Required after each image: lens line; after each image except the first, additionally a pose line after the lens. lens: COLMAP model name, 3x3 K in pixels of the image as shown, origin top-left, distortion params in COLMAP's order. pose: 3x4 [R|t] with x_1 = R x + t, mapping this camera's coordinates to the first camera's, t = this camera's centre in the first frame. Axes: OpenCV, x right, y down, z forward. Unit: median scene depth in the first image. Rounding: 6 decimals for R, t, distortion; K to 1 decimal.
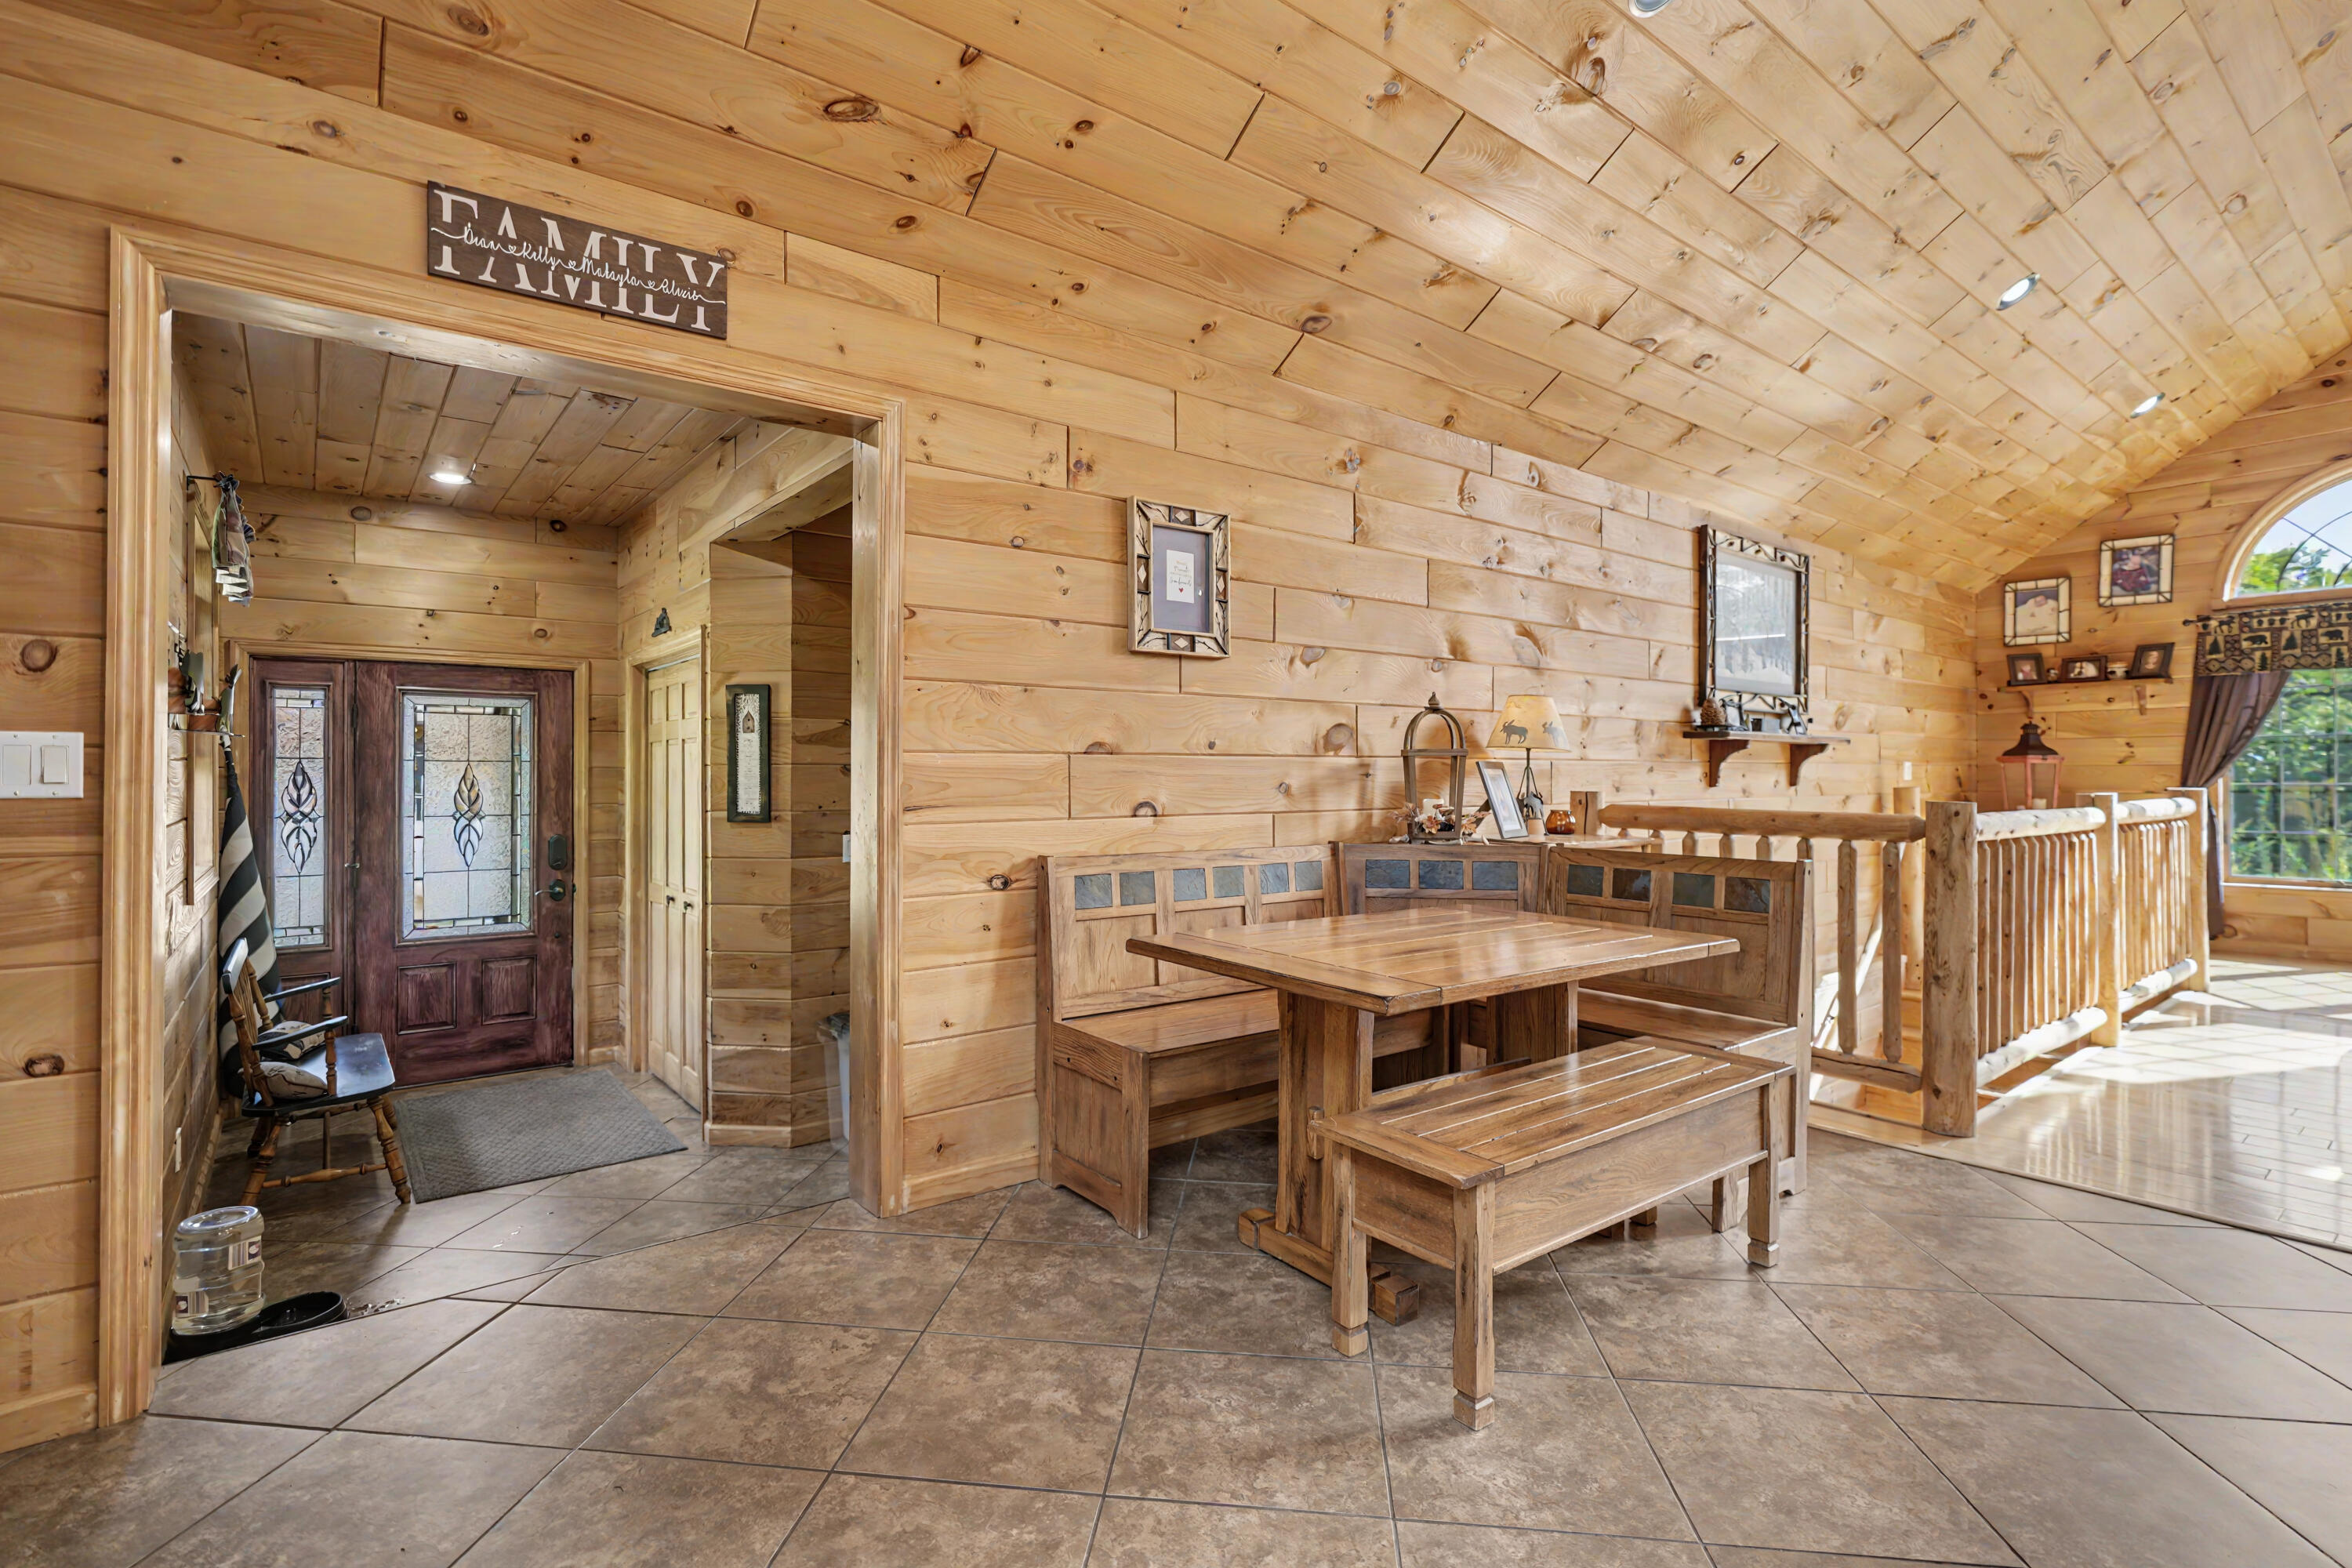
lens RADIAL K [[1097.8, 0, 1162.9], [0, 1097.8, 771.1], [0, 0, 1]] dist [-0.004462, 0.001418]
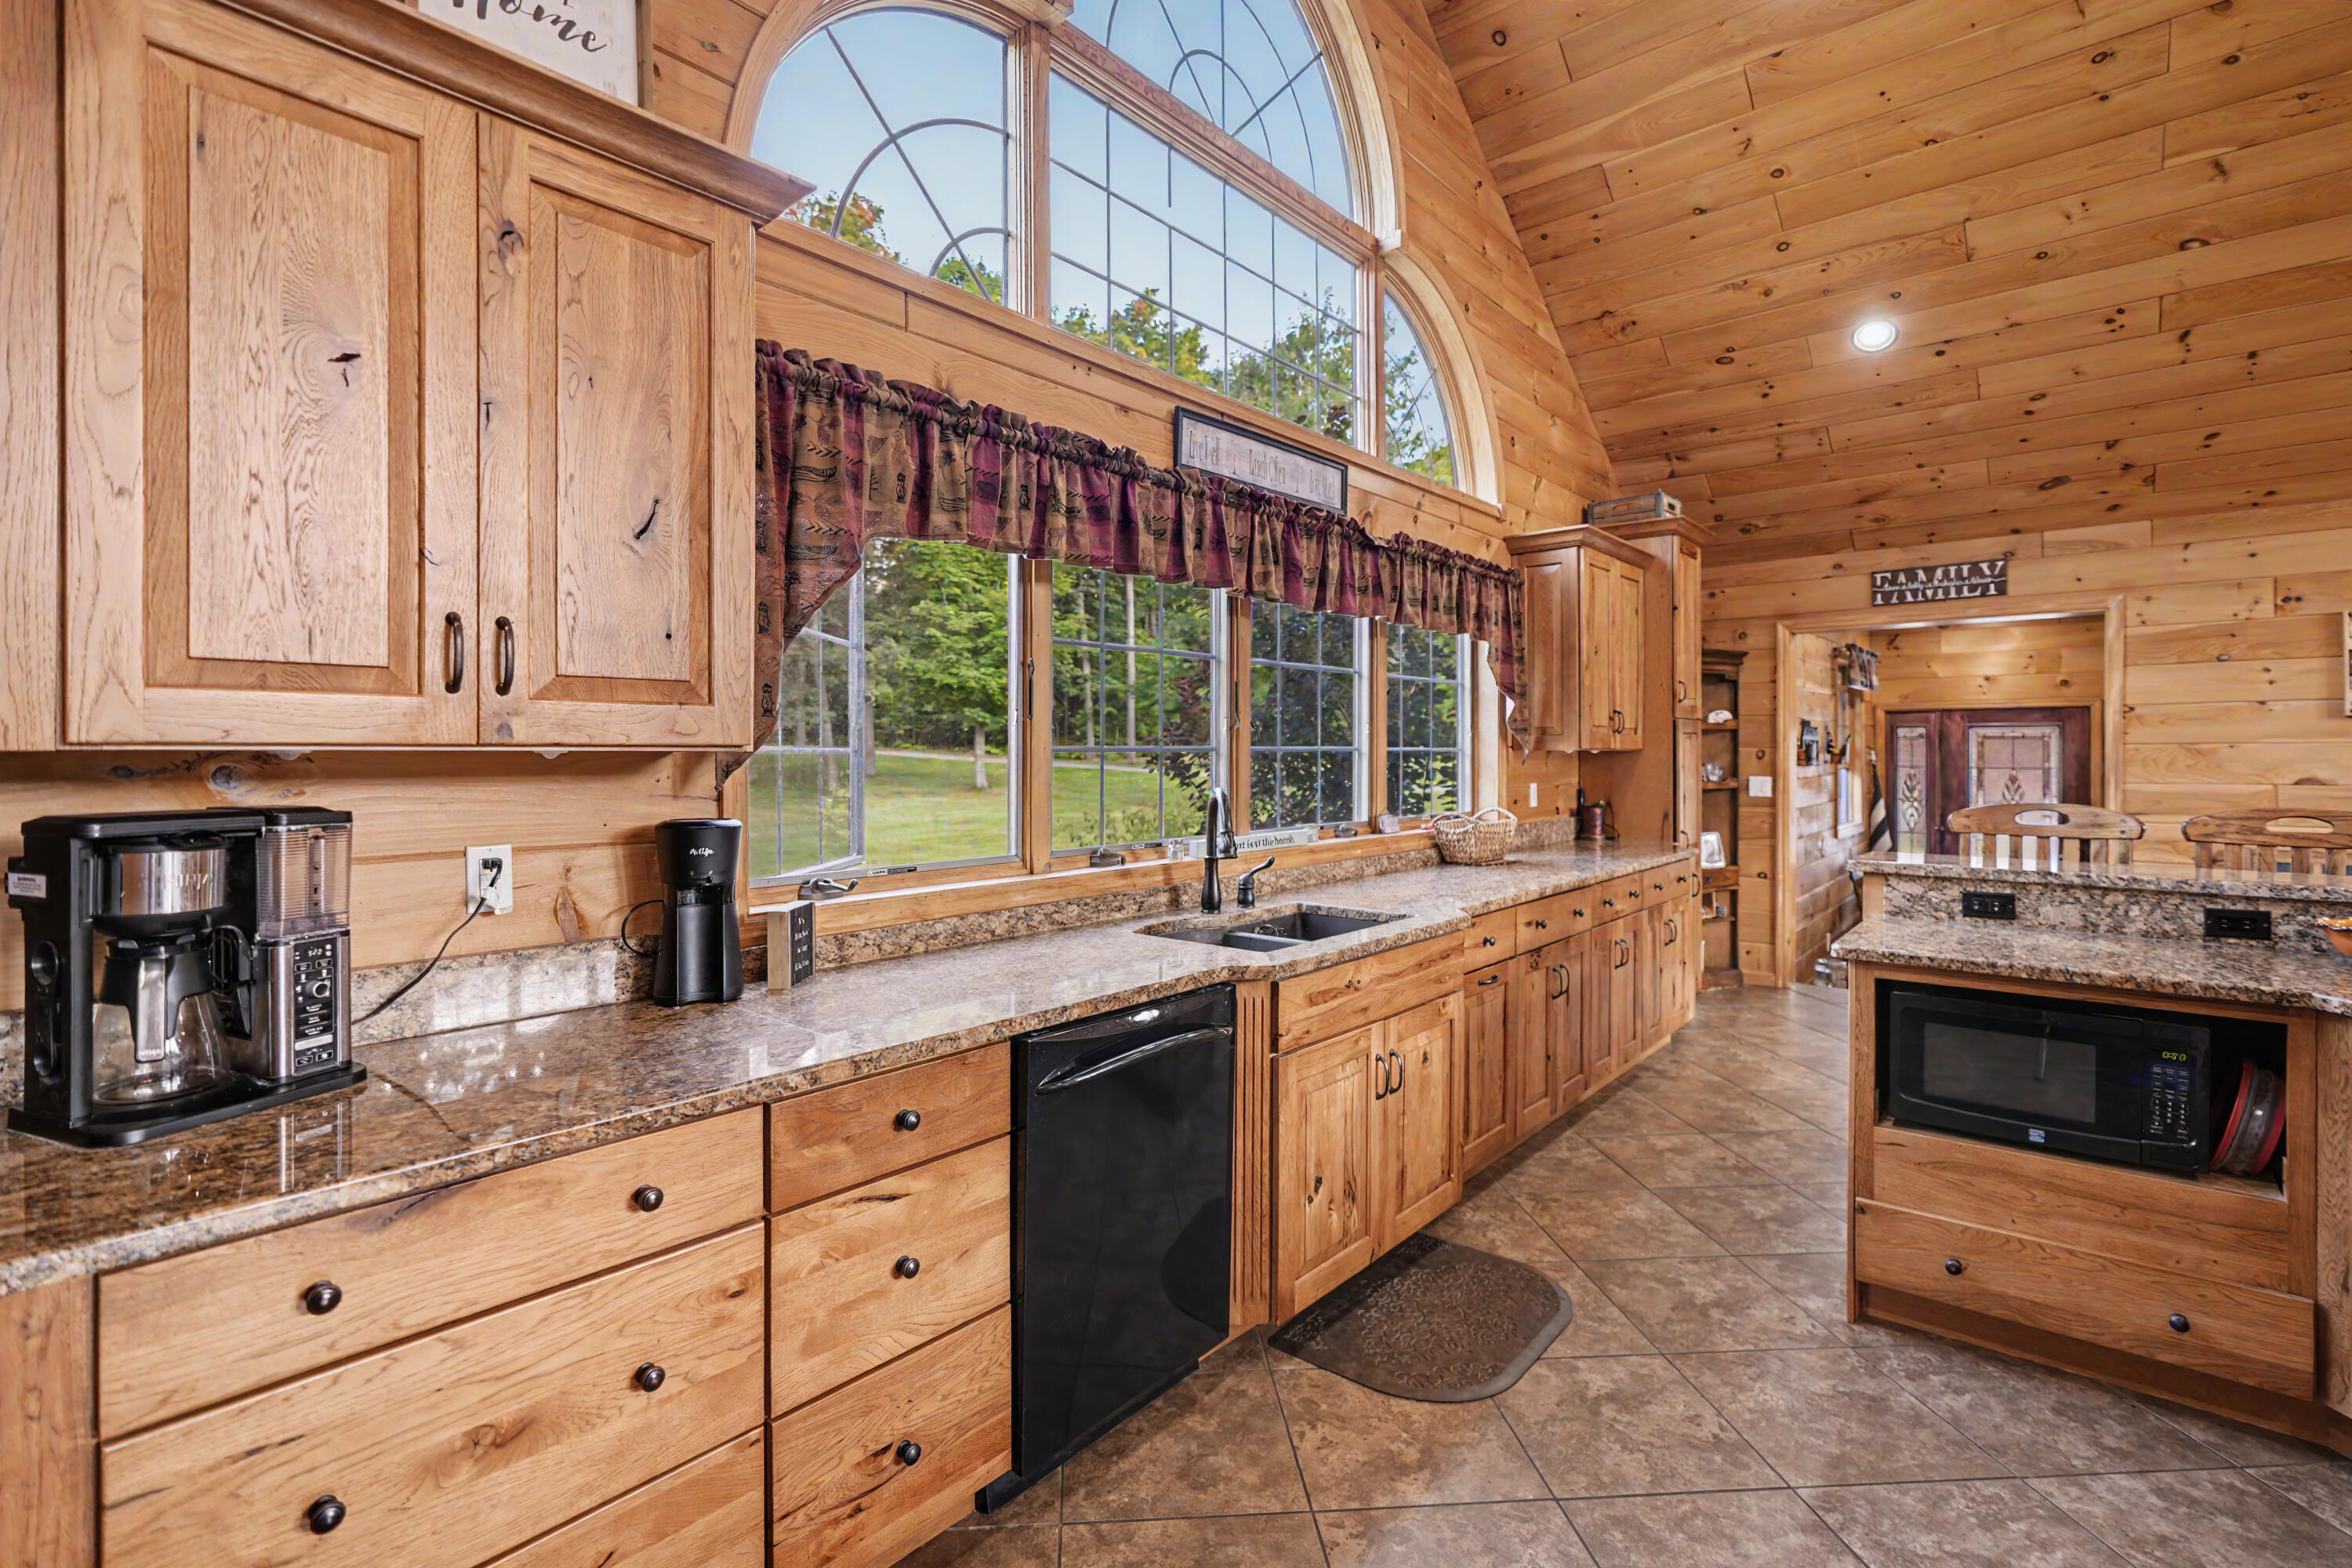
lens RADIAL K [[1082.9, 0, 1163.3], [0, 1082.9, 751.4], [0, 0, 1]] dist [-0.003238, 0.001677]
pose [[0.192994, 0.000290, -0.981200, 0.696568], [0.008472, 0.999962, 0.001962, -0.049971], [0.981163, -0.008691, 0.192985, -0.533930]]
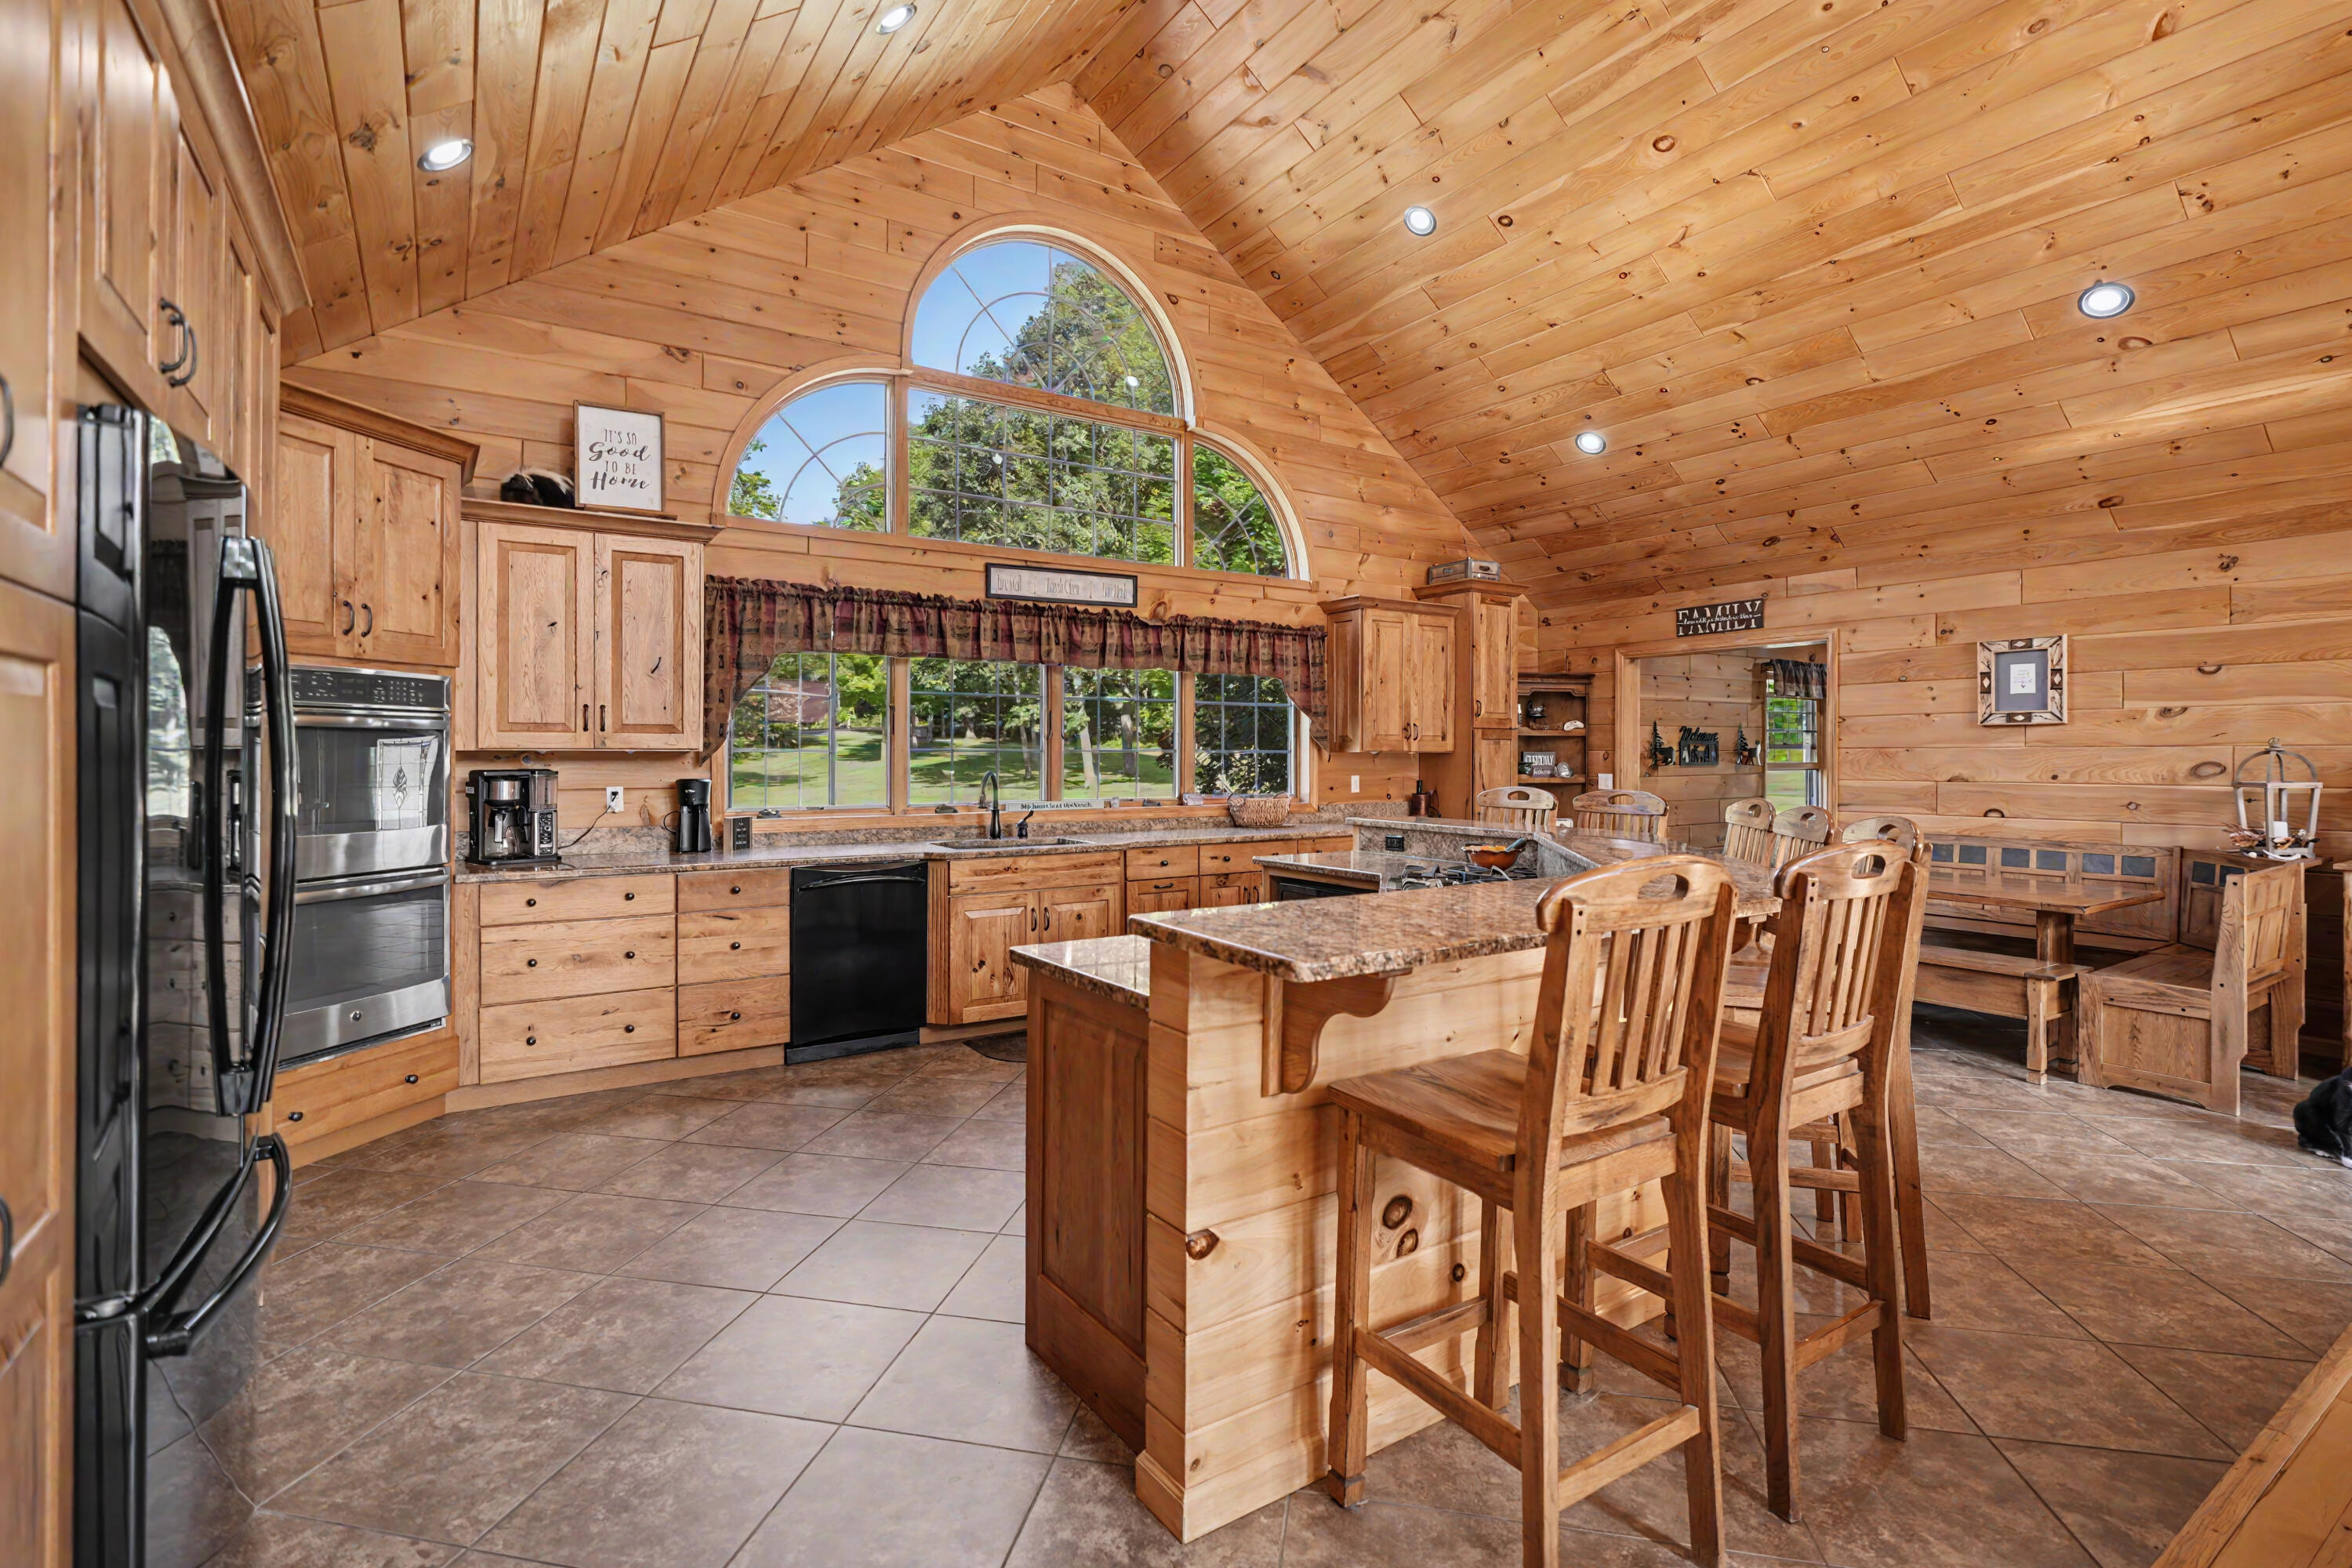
lens RADIAL K [[1089.4, 0, 1161.8], [0, 1089.4, 758.8], [0, 0, 1]] dist [-0.003600, 0.000836]
pose [[-0.087999, 0.005619, -0.996105, 1.209285], [0.006238, 0.999968, 0.005090, -0.046164], [0.996101, -0.005766, -0.088031, -0.122658]]
